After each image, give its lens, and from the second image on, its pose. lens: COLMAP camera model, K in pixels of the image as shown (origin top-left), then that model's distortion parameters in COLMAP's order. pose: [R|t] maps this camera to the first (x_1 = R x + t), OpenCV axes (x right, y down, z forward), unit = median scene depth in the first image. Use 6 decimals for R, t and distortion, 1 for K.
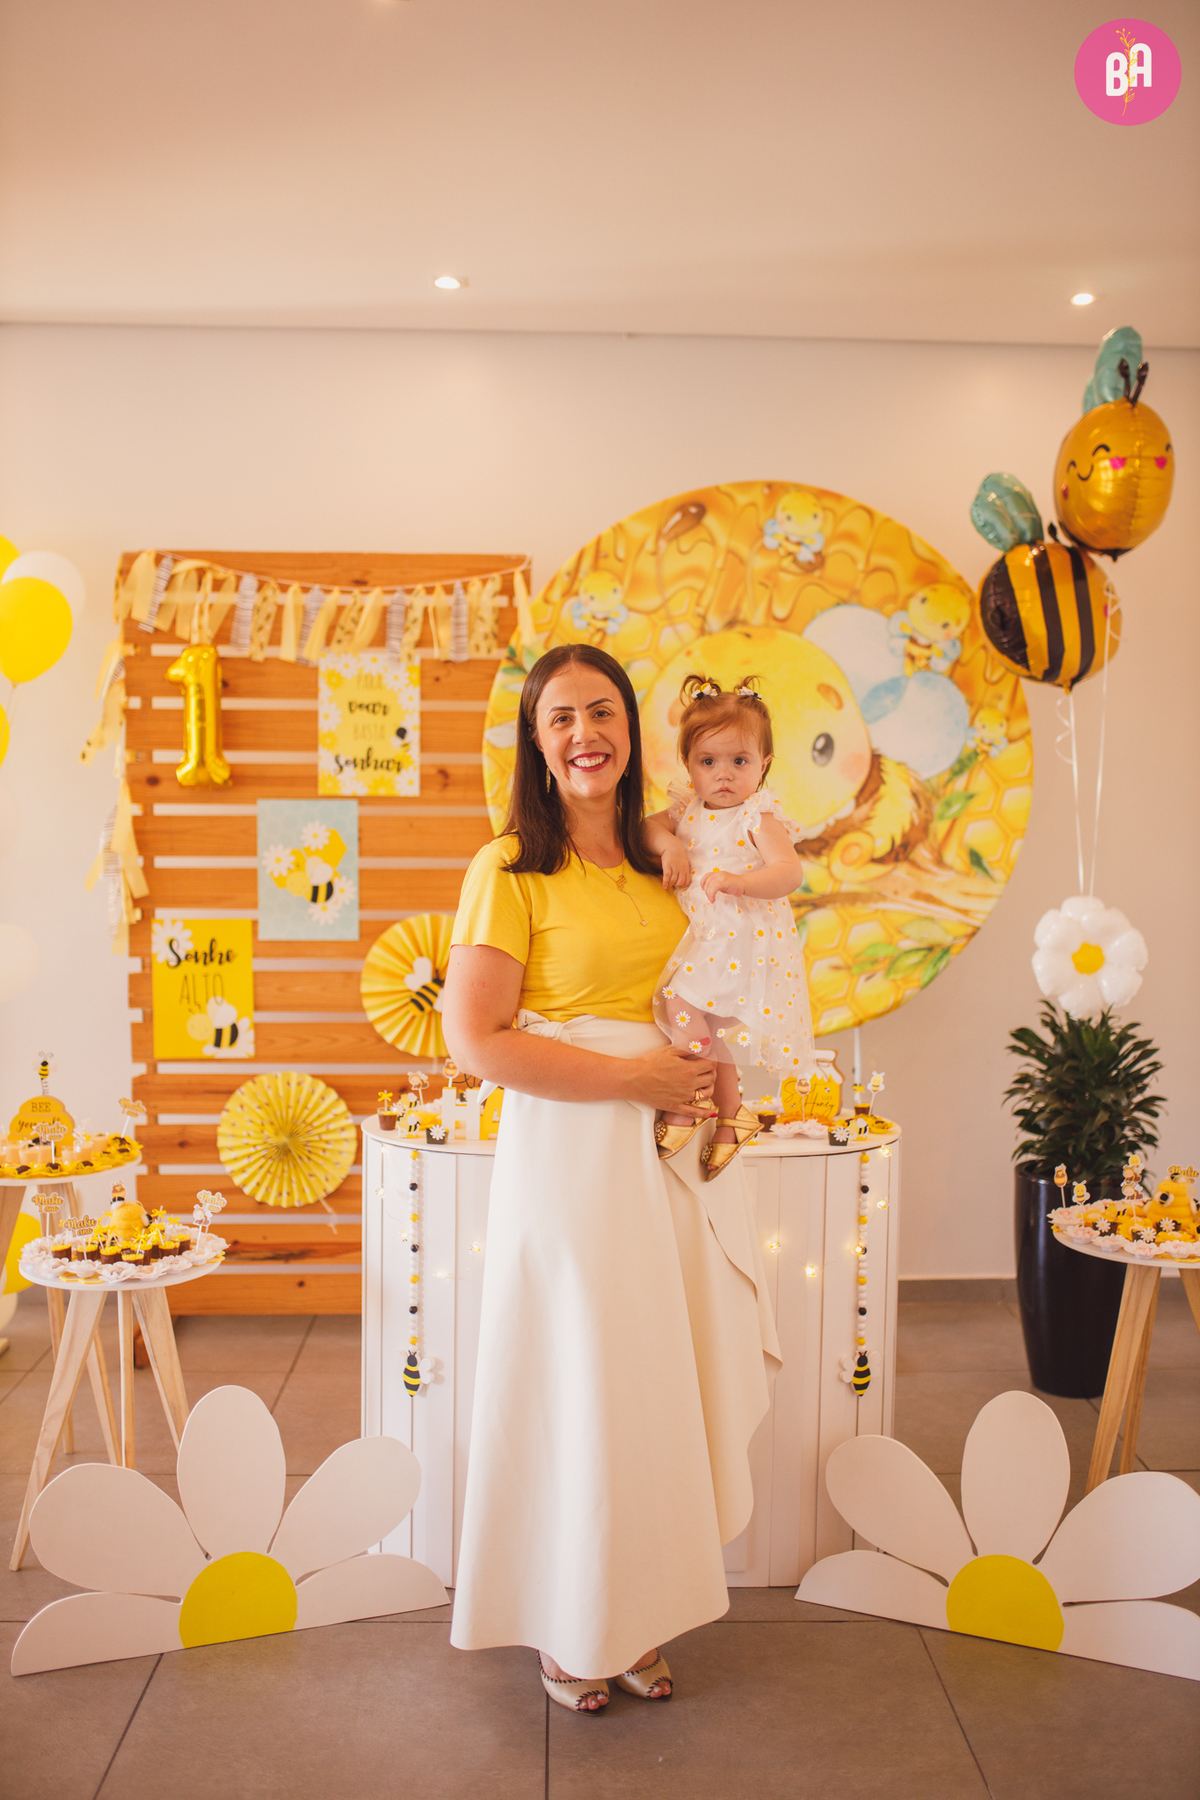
lens RADIAL K [[1762.6, 0, 600.0], [0, 1762.6, 900.0], [0, 0, 1]] dist [-0.078418, 0.117580]
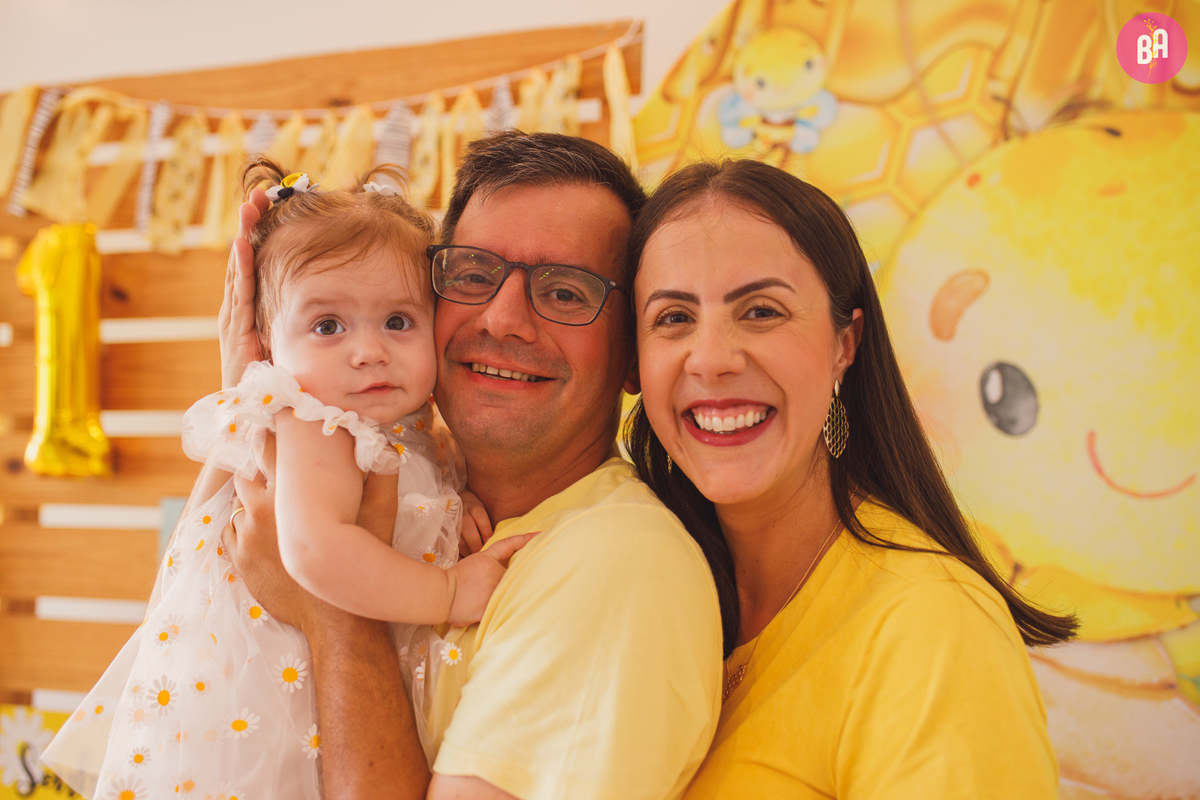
lens RADIAL K [[1175.1, 0, 600.0], [0, 1175.1, 400.0], [0, 0, 1]] dist [-0.078418, 0.117580]
pose [[0.943642, -0.025402, -0.329990, 0.057032], [-0.028148, 0.987278, -0.156491, -0.034532], [0.329768, 0.156960, 0.930923, 0.697422]]
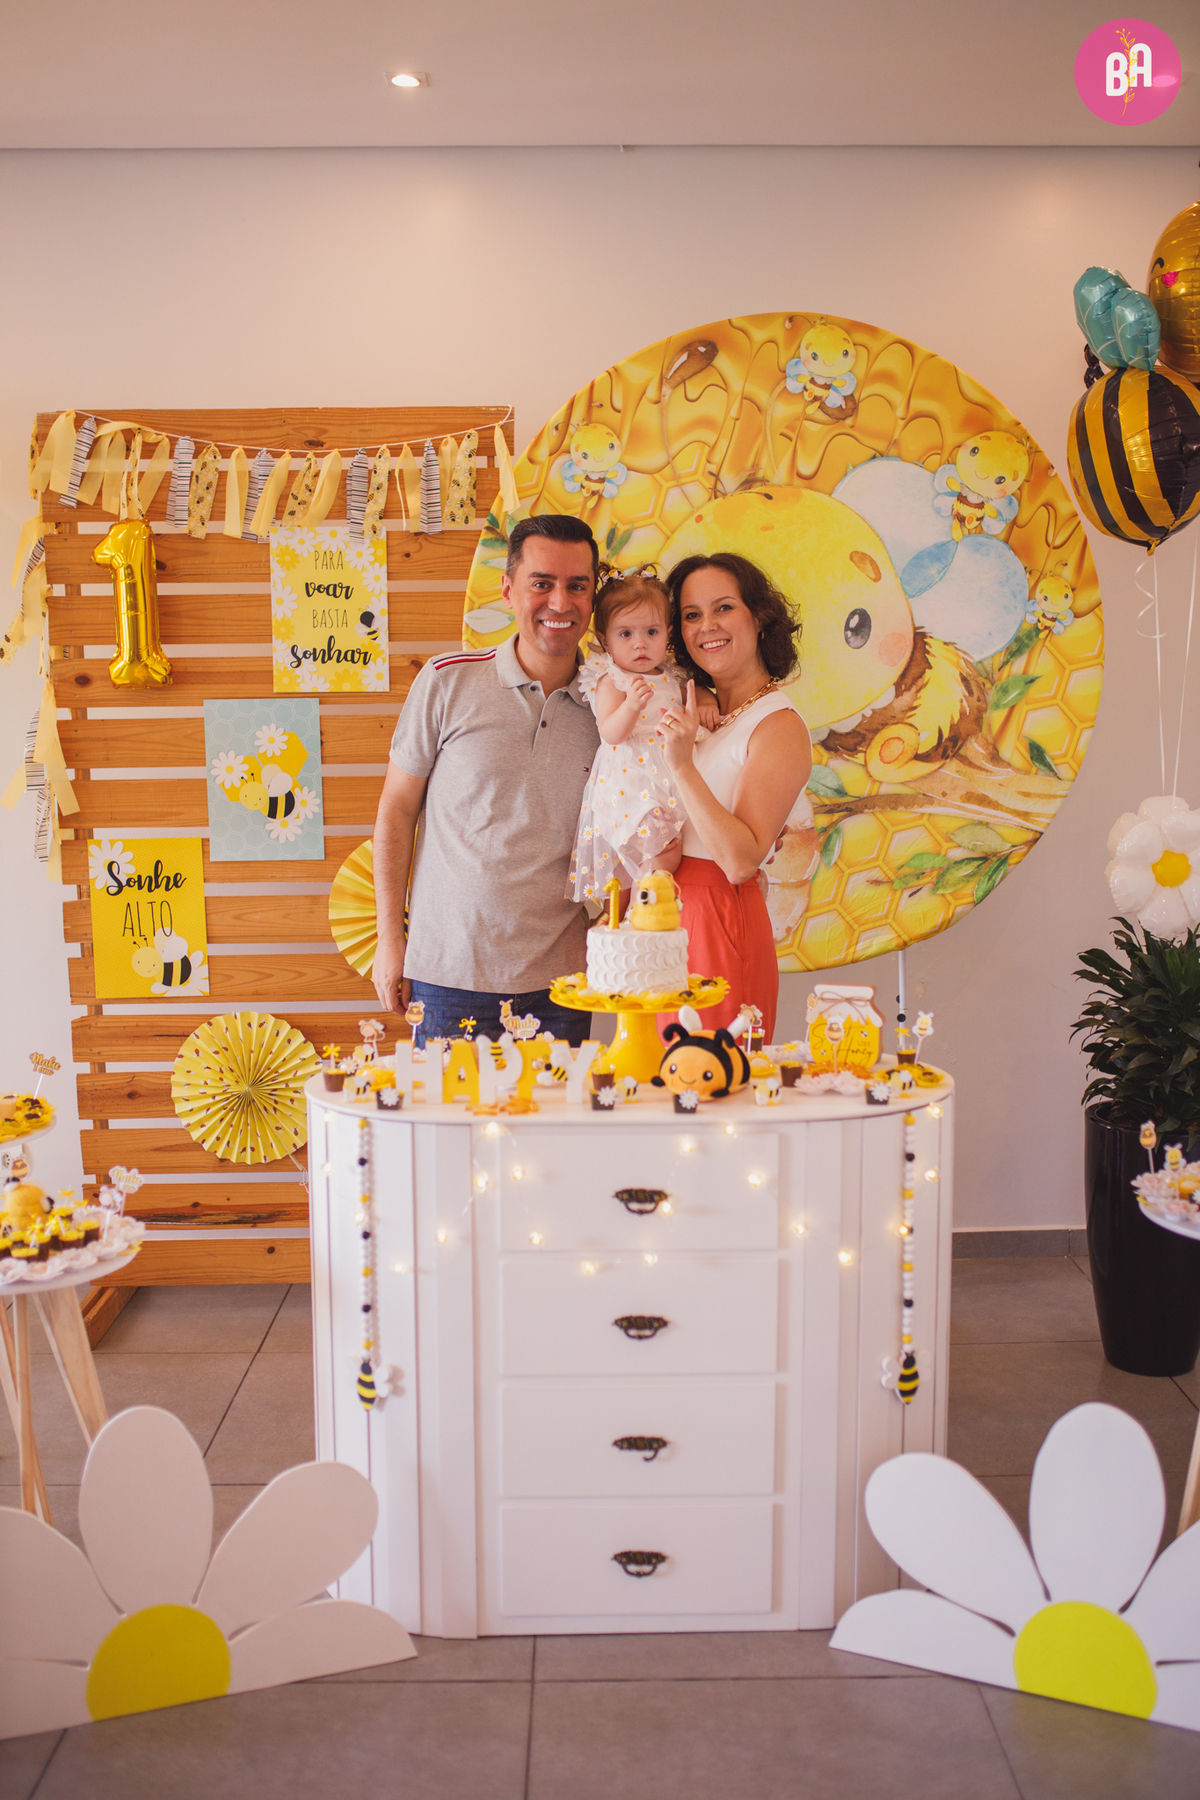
lens RADIAL K [[1783.8, 0, 601.1], [0, 1783.8, 904.6], [0, 0, 1]] dist [-0.073950, 0.119748]
pose [[0.999598, -0.016107, -0.023320, 0.019821], [0.017388, 0.998288, 0.055840, -0.001792], [0.022380, -0.056223, 0.998167, 0.124325]]
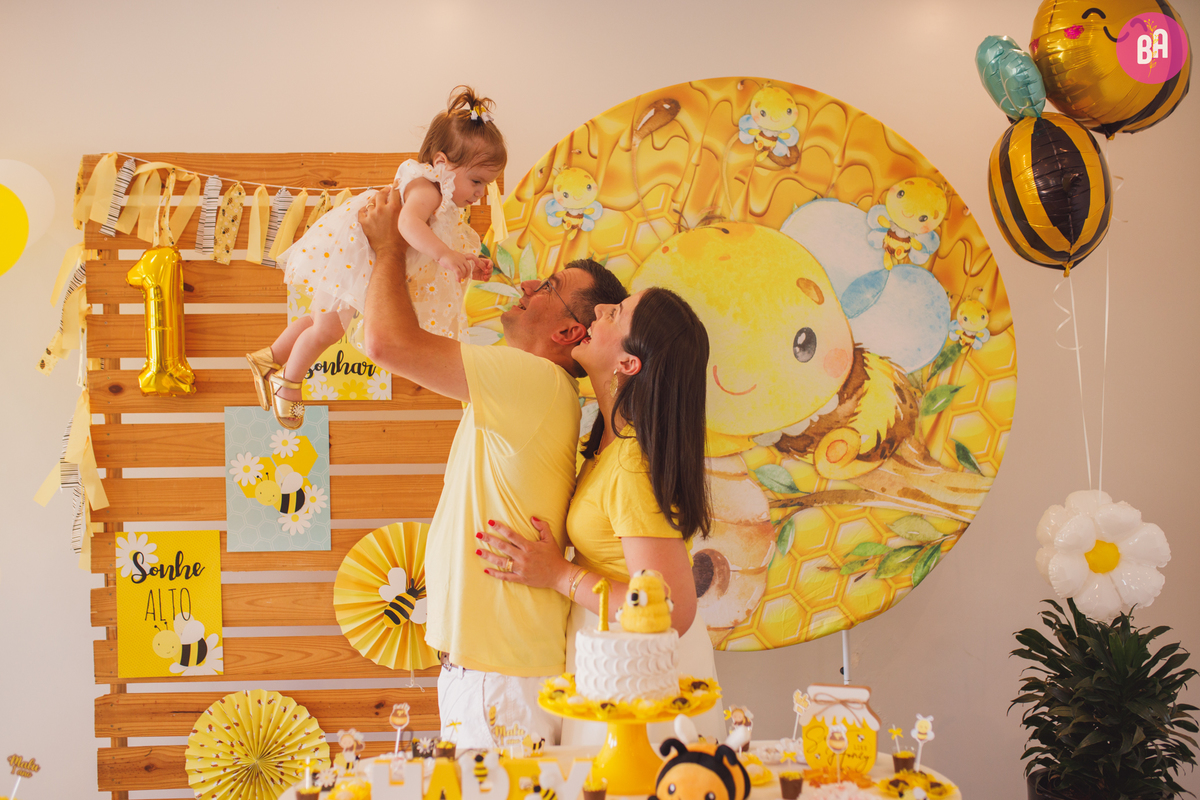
lens RADIAL K [[1189.2, 0, 605.0], [0, 1189.2, 404.3], [0, 0, 1]] dist [-0.073950, 0.119748]
pose [[0.999694, -0.019318, 0.015454, 0.004722], [0.020426, 0.996967, -0.075091, -0.005271], [-0.013956, 0.075383, 0.997057, 0.347137]]
